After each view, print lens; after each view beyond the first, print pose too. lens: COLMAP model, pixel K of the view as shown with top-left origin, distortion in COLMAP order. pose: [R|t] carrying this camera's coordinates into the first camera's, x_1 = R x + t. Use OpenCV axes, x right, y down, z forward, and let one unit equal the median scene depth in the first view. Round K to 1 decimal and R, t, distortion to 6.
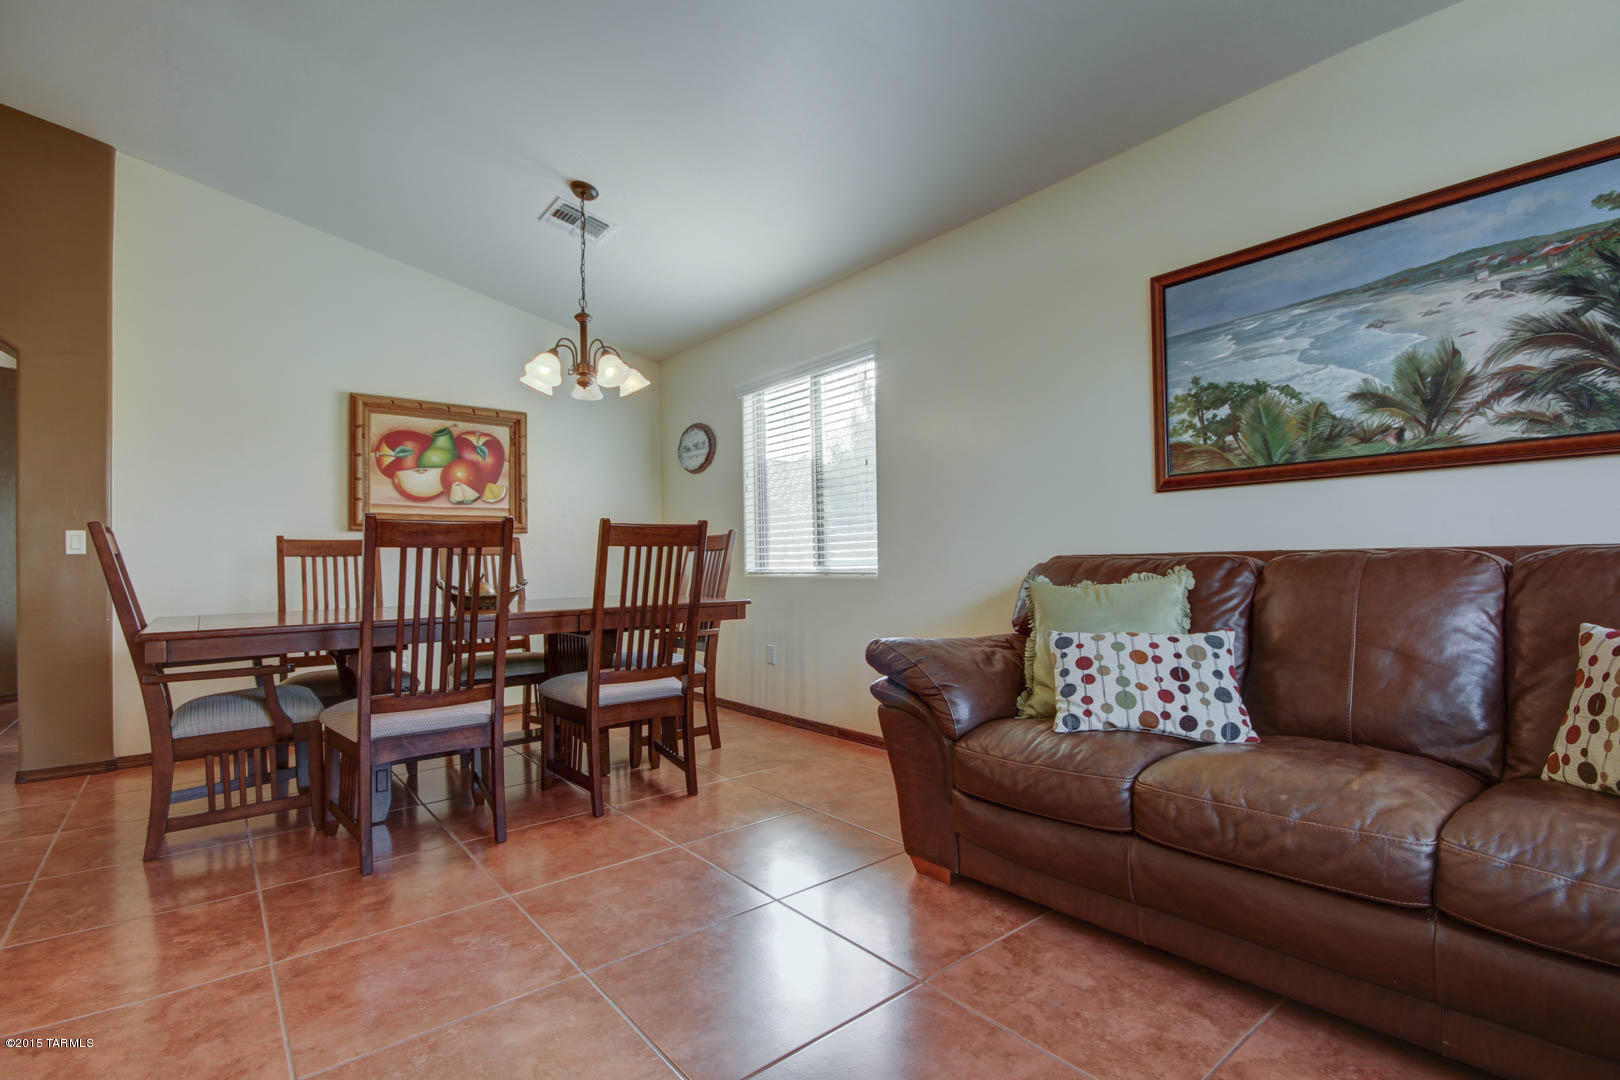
lens RADIAL K [[744.3, 0, 786.5], [0, 744.3, 554.0], [0, 0, 1]] dist [0.009814, -0.006468]
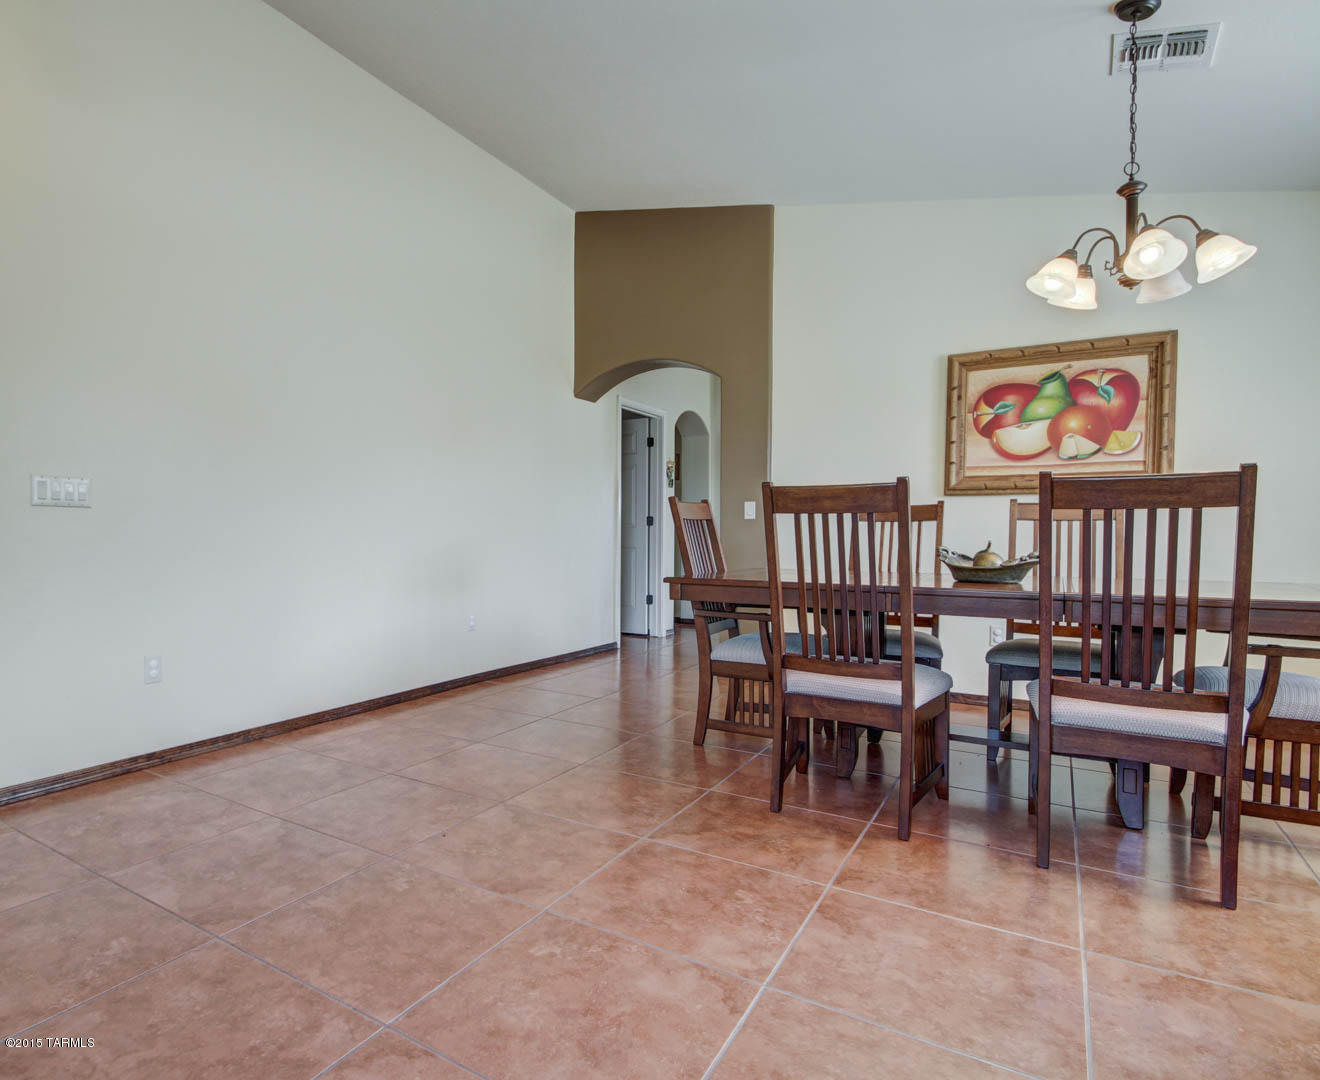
lens RADIAL K [[767.8, 0, 594.4], [0, 767.8, 541.4], [0, 0, 1]] dist [0.013985, -0.007404]
pose [[0.309041, 0.027559, -0.950649, 0.442679], [-0.000319, 0.999583, 0.028874, 0.000226], [0.951049, -0.008620, 0.308921, 0.431160]]
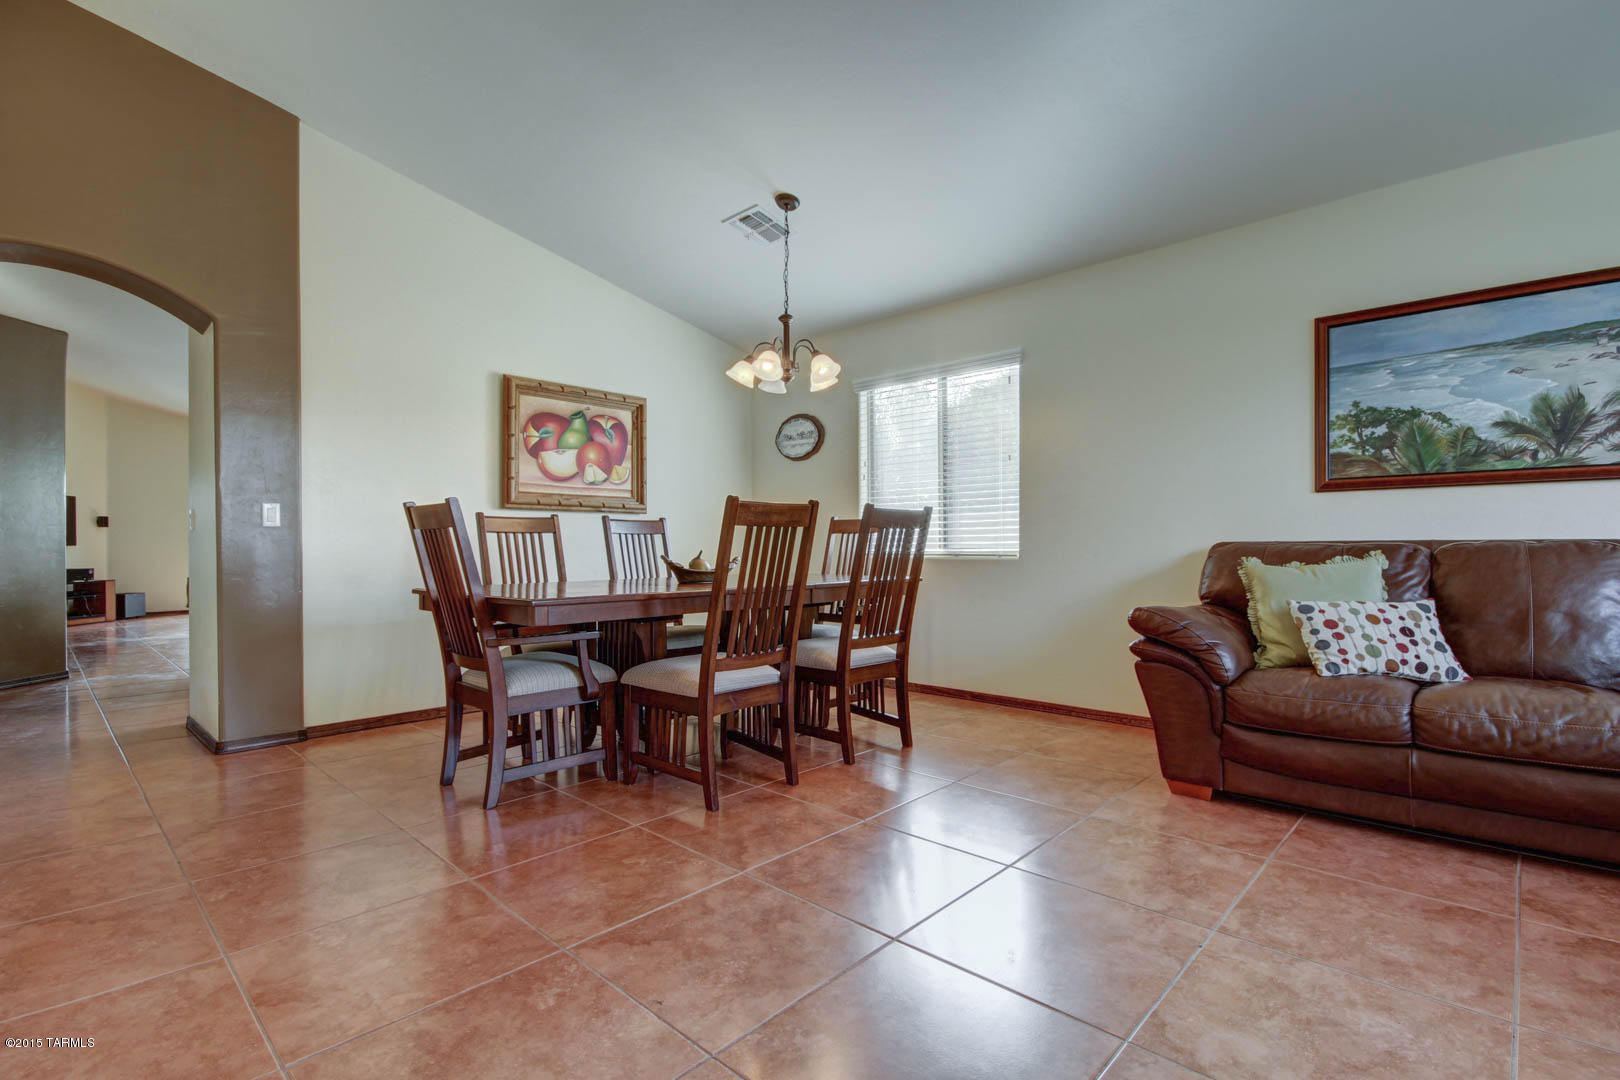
lens RADIAL K [[744.3, 0, 803.0], [0, 744.3, 551.8], [0, 0, 1]] dist [0.009814, -0.006468]
pose [[0.991538, 0.012119, 0.129250, -0.551165], [-0.014529, 0.999737, 0.017717, 0.008162], [-0.129002, -0.019445, 0.991454, -0.137737]]
